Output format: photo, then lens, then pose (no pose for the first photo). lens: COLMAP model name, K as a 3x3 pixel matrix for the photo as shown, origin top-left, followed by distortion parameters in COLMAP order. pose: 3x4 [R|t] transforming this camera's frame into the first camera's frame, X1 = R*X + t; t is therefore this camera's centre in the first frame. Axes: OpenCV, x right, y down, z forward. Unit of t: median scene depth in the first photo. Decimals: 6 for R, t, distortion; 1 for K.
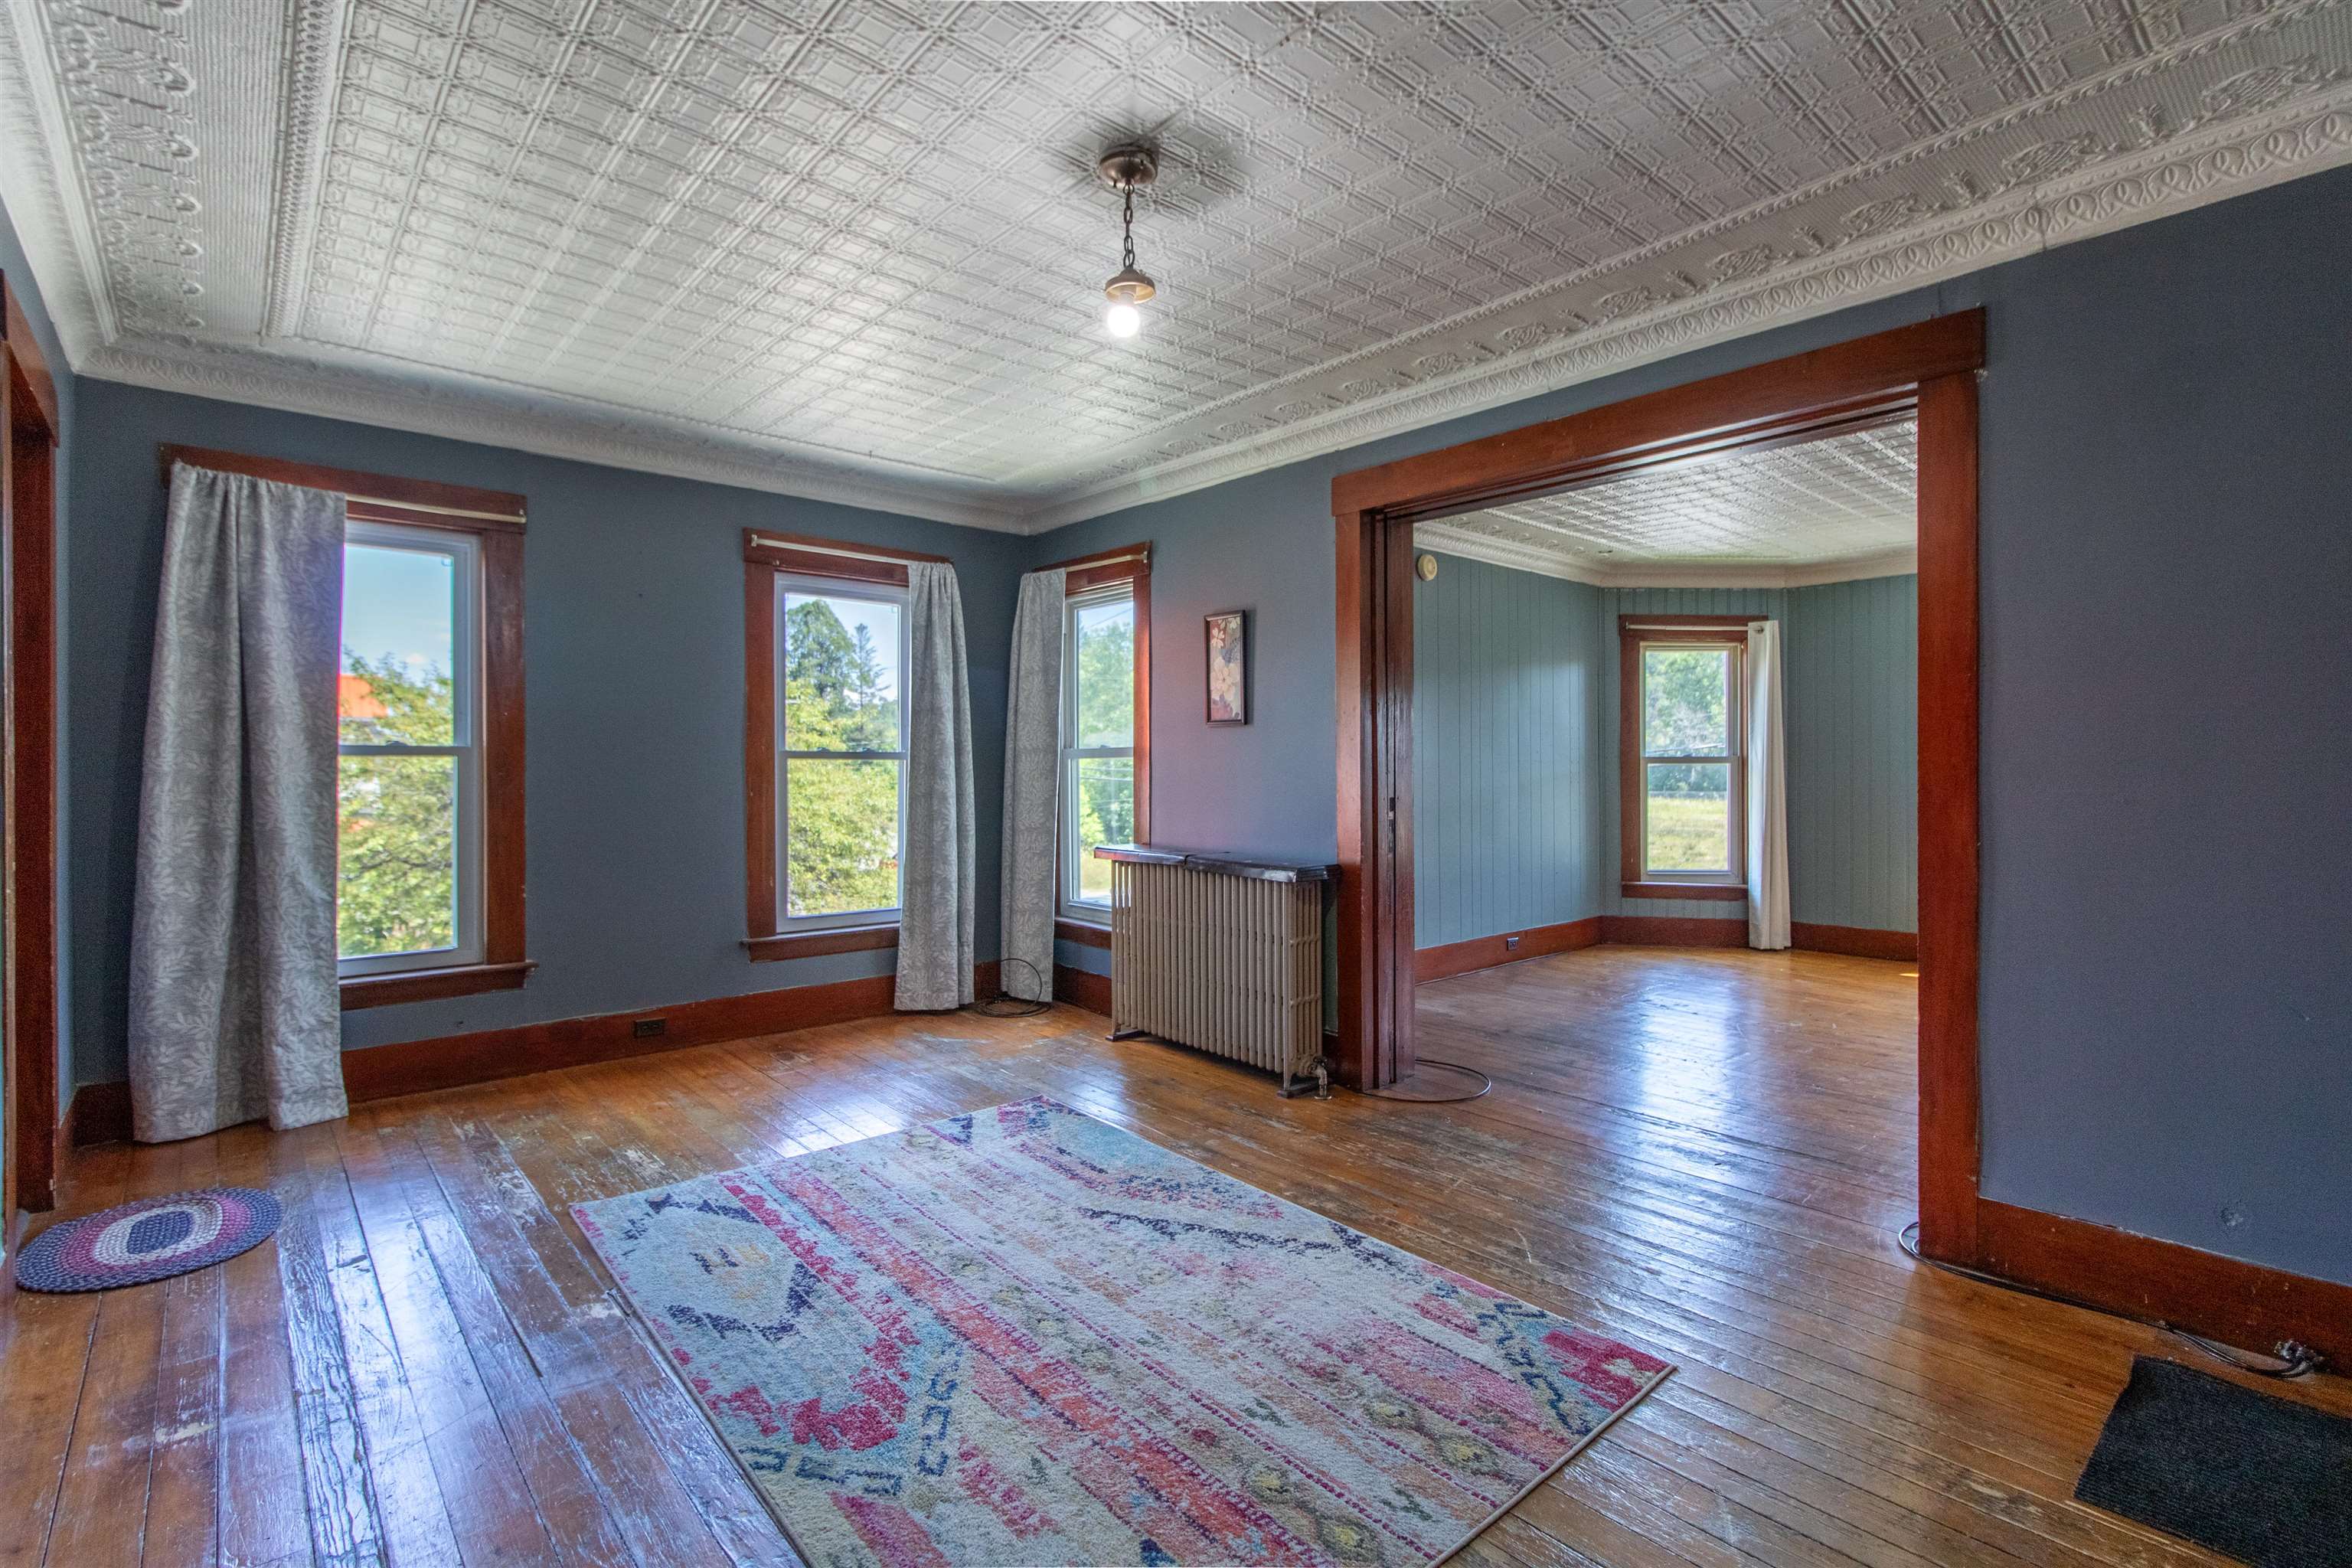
lens RADIAL K [[1096.5, 0, 1169.6], [0, 1096.5, 771.8], [0, 0, 1]] dist [0.001133, 0.000078]
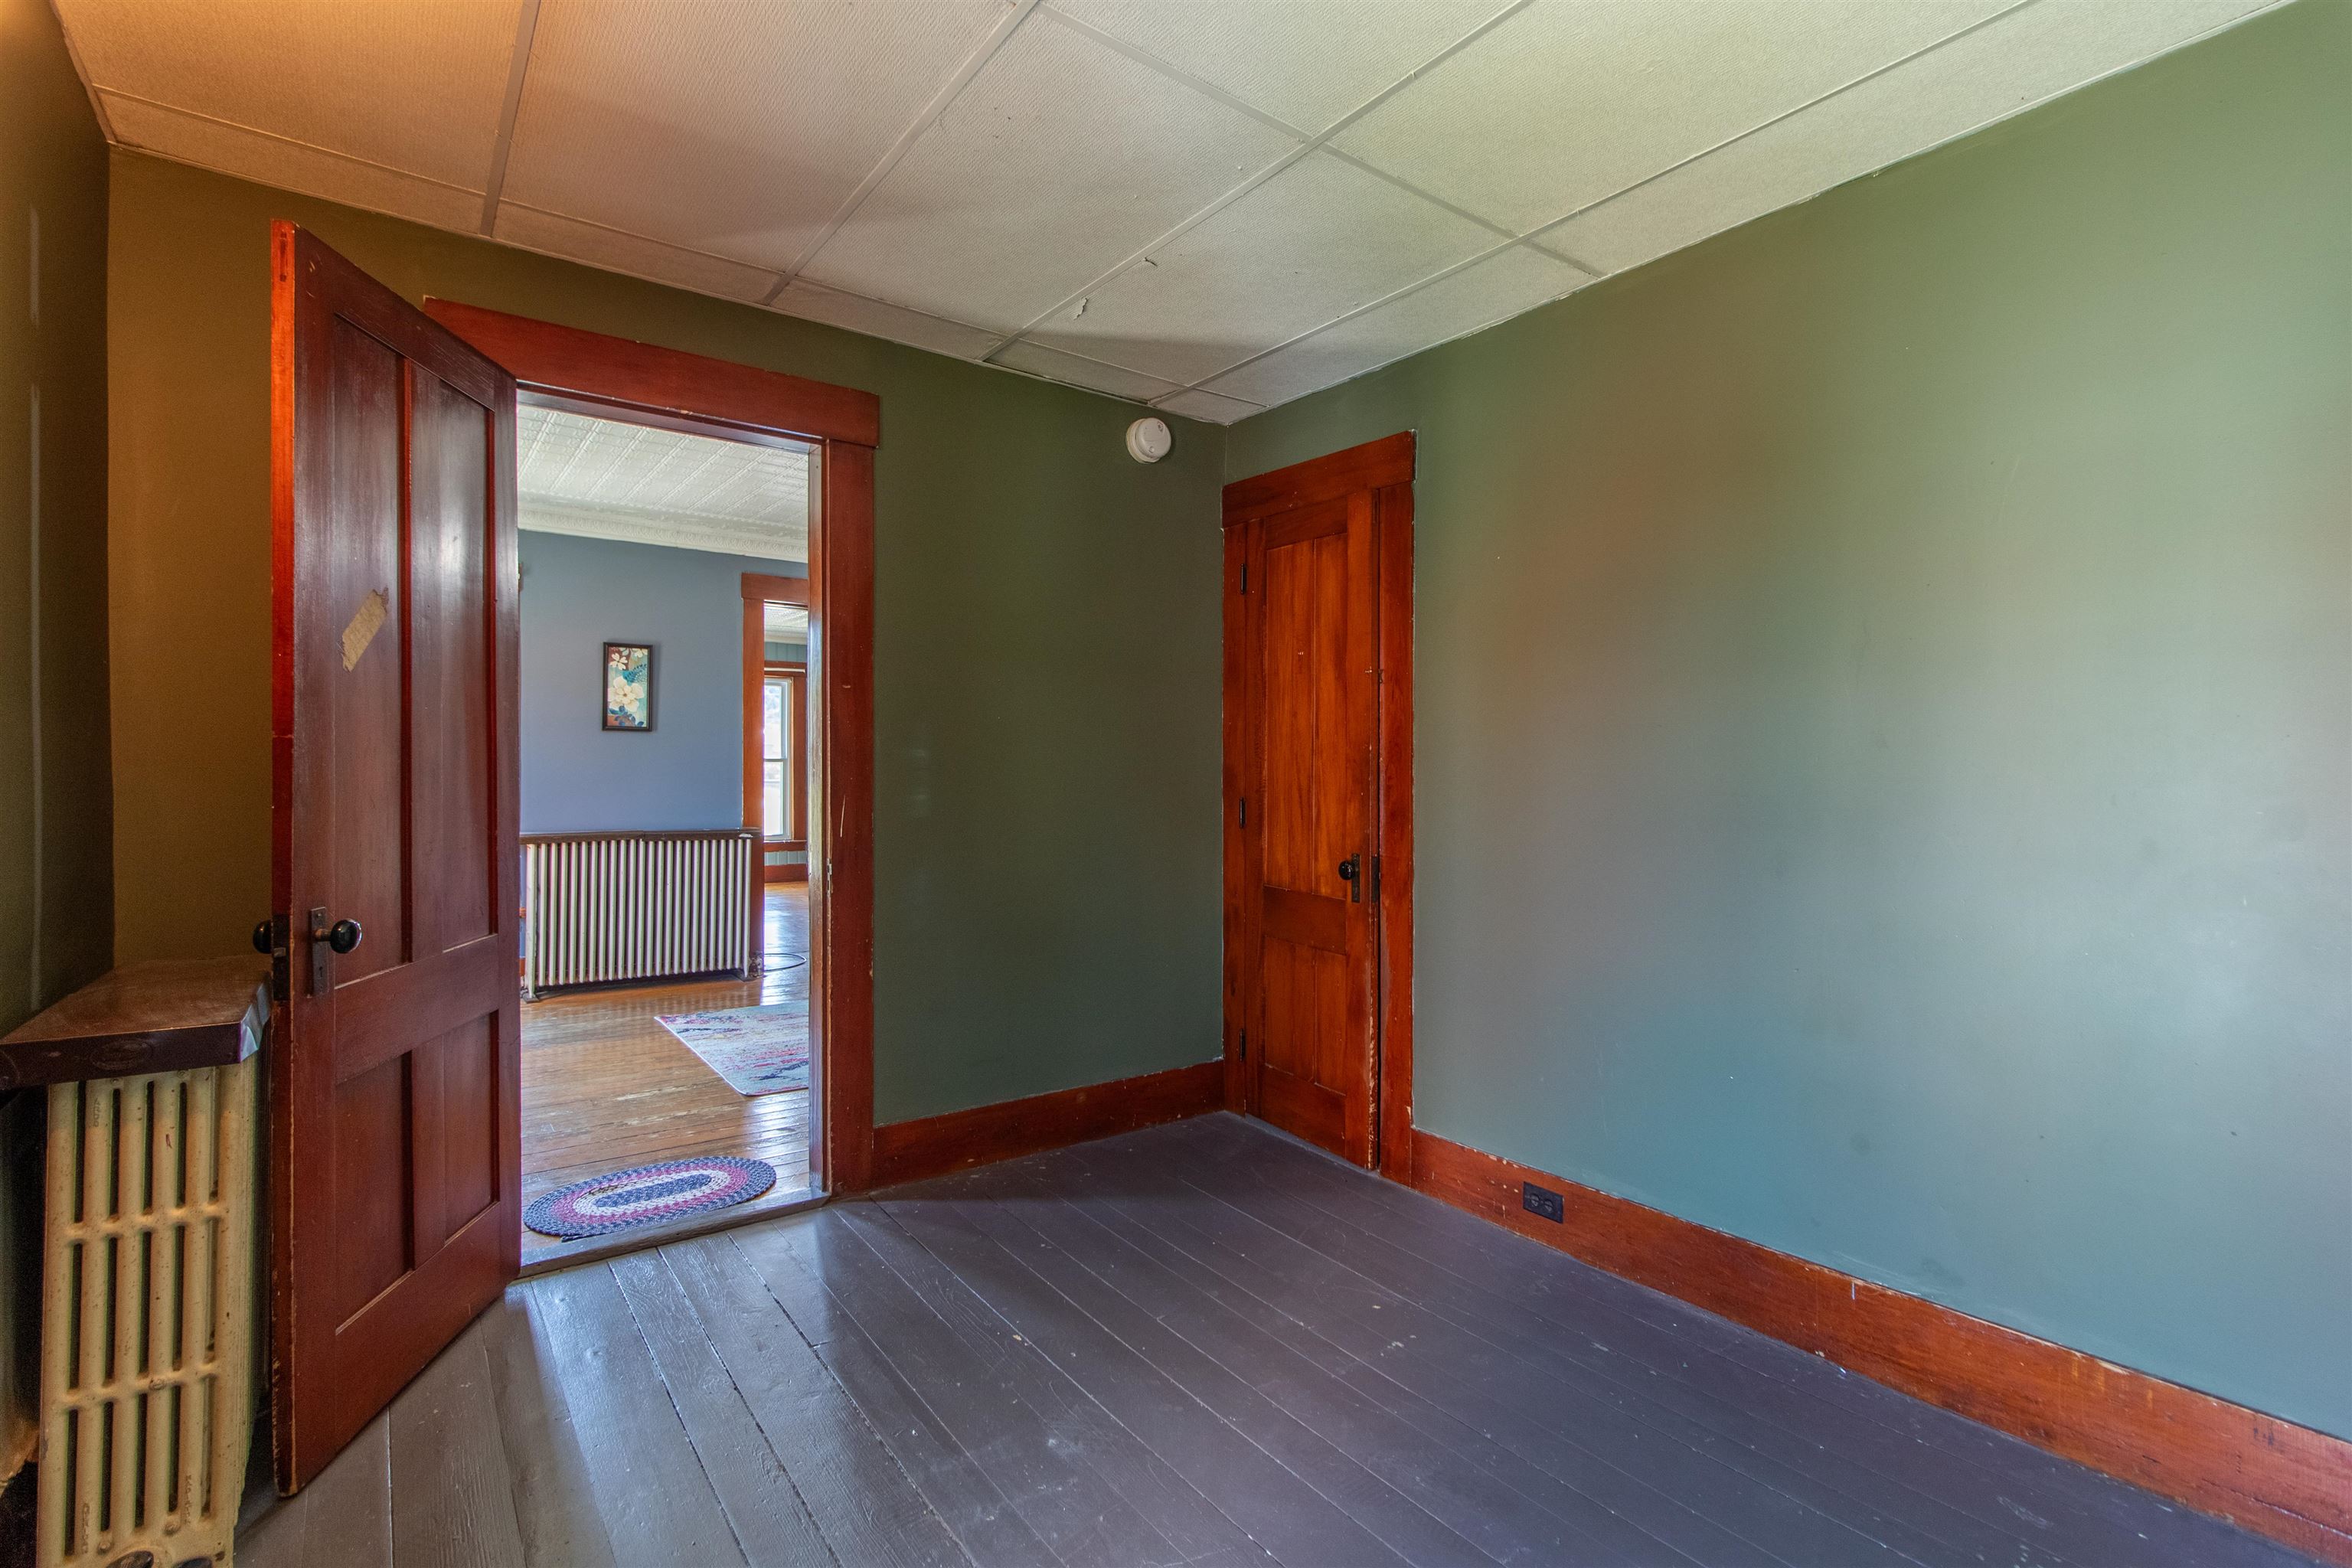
lens RADIAL K [[1096.5, 0, 1200.6], [0, 1096.5, 770.8], [0, 0, 1]] dist [0.001133, 0.000078]
pose [[0.062481, -0.000202, 0.998046, -1.883065], [-0.003903, 0.999992, 0.000447, 0.002453], [-0.998039, -0.003923, 0.062480, 0.386039]]
